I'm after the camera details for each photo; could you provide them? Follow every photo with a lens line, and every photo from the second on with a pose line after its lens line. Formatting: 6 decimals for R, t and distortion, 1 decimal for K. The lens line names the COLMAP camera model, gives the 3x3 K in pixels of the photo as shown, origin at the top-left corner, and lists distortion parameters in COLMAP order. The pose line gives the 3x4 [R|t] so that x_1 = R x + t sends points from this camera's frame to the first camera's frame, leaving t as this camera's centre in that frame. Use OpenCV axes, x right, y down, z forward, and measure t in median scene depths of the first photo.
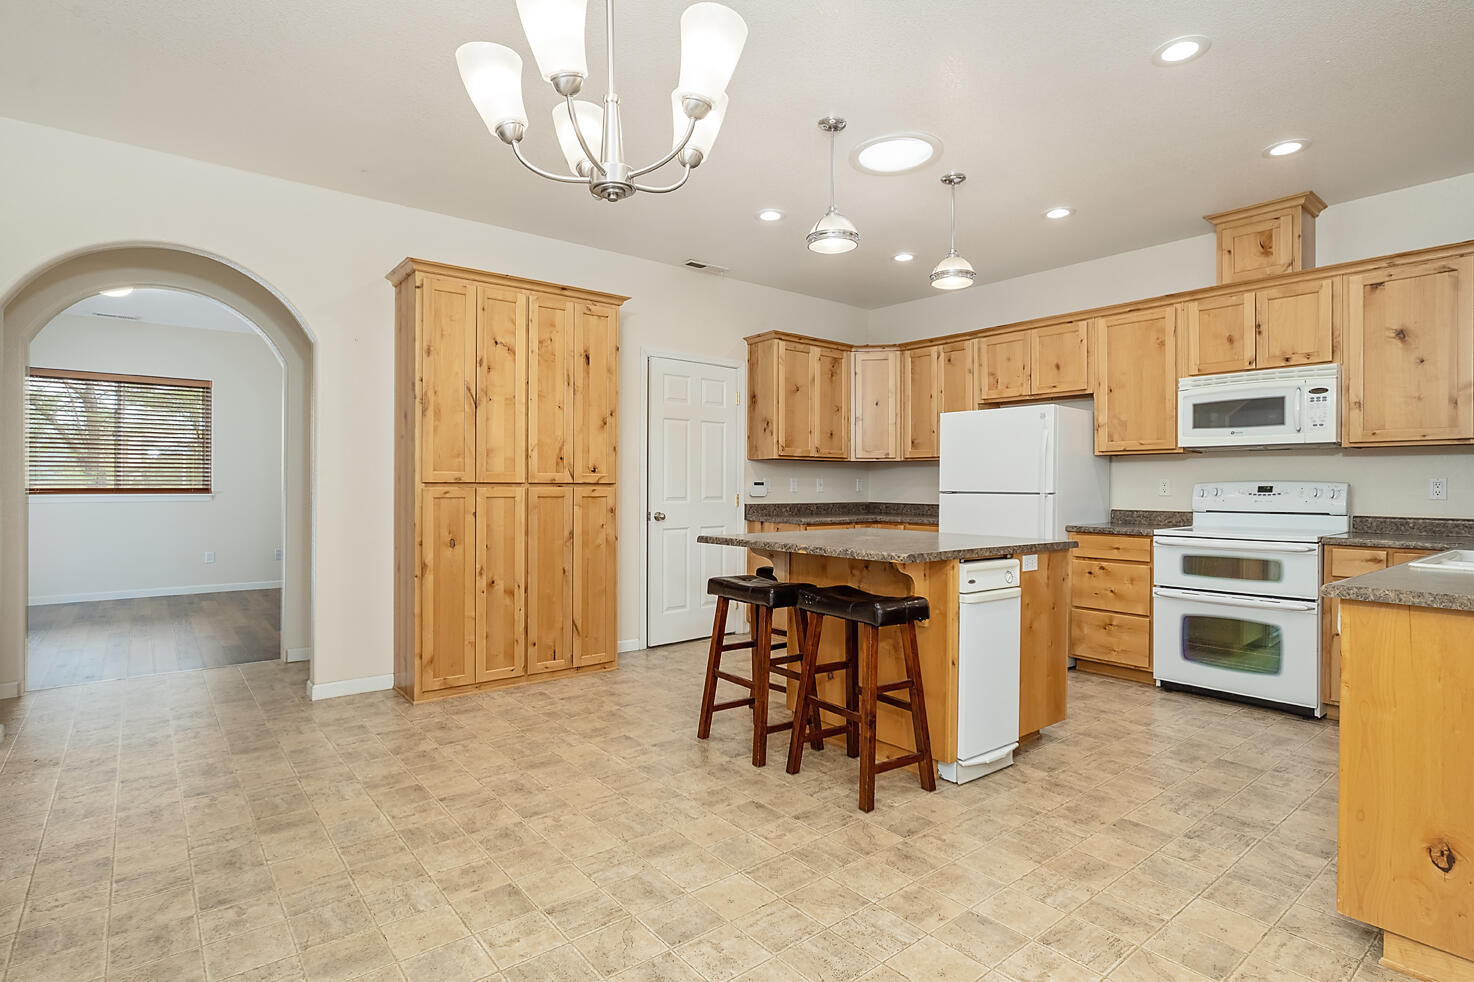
lens RADIAL K [[723.5, 0, 744.2], [0, 723.5, 487.0], [0, 0, 1]] dist [-0.014753, 0.001582]
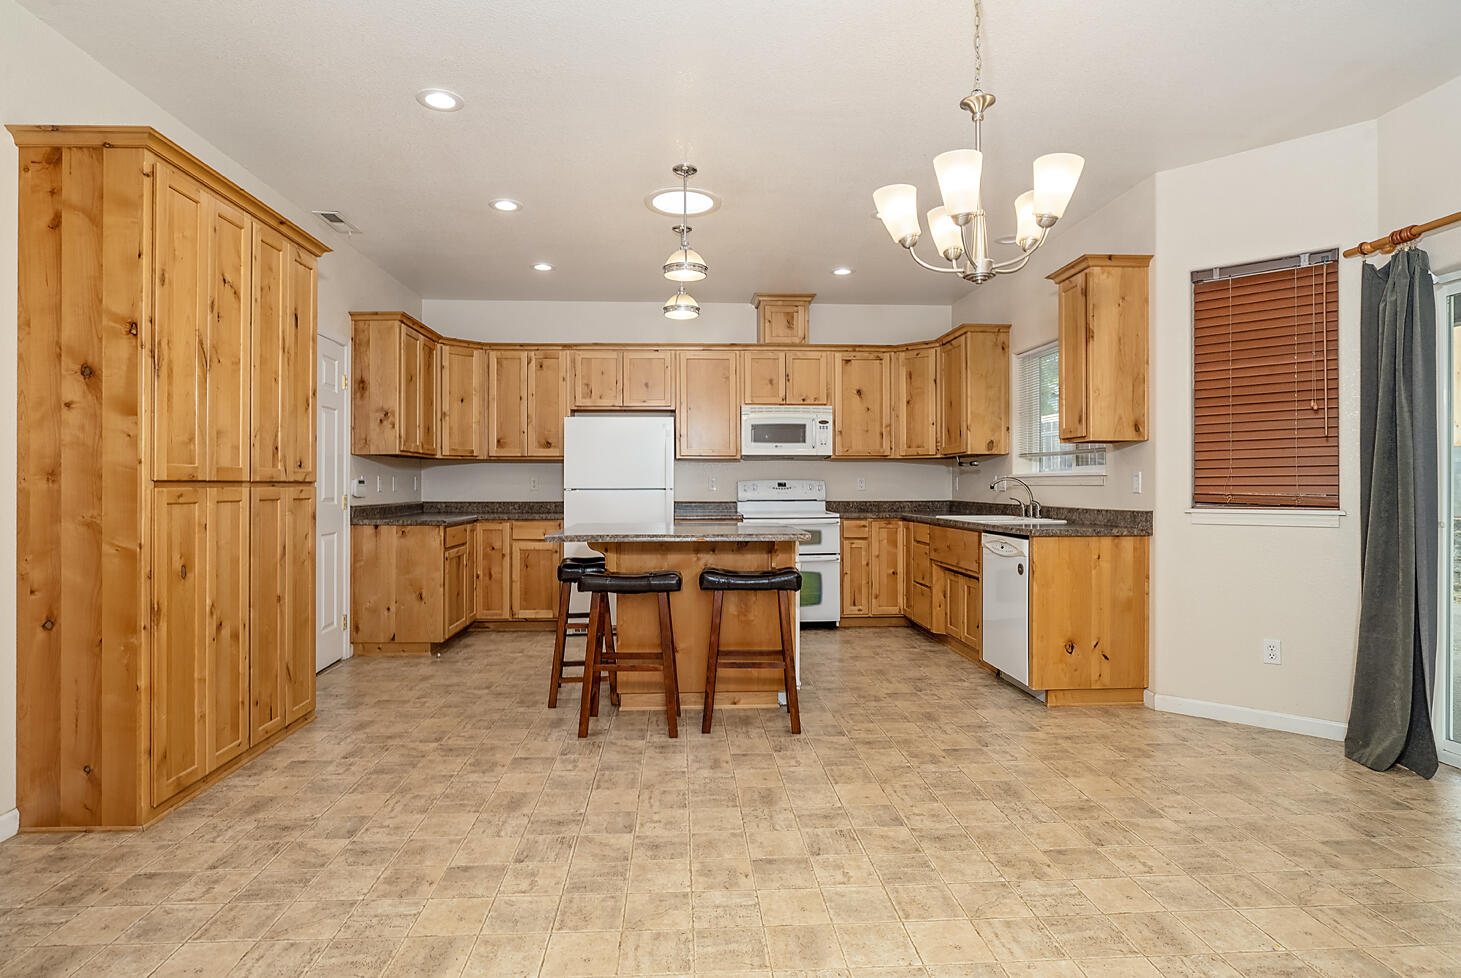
lens RADIAL K [[717.1, 0, 737.7], [0, 717.1, 485.0], [0, 0, 1]] dist [-0.014753, 0.001582]
pose [[0.613483, -0.005775, 0.789687, -0.547028], [0.006586, 0.999976, 0.002197, -0.000313], [-0.789681, 0.003853, 0.613506, 0.175088]]
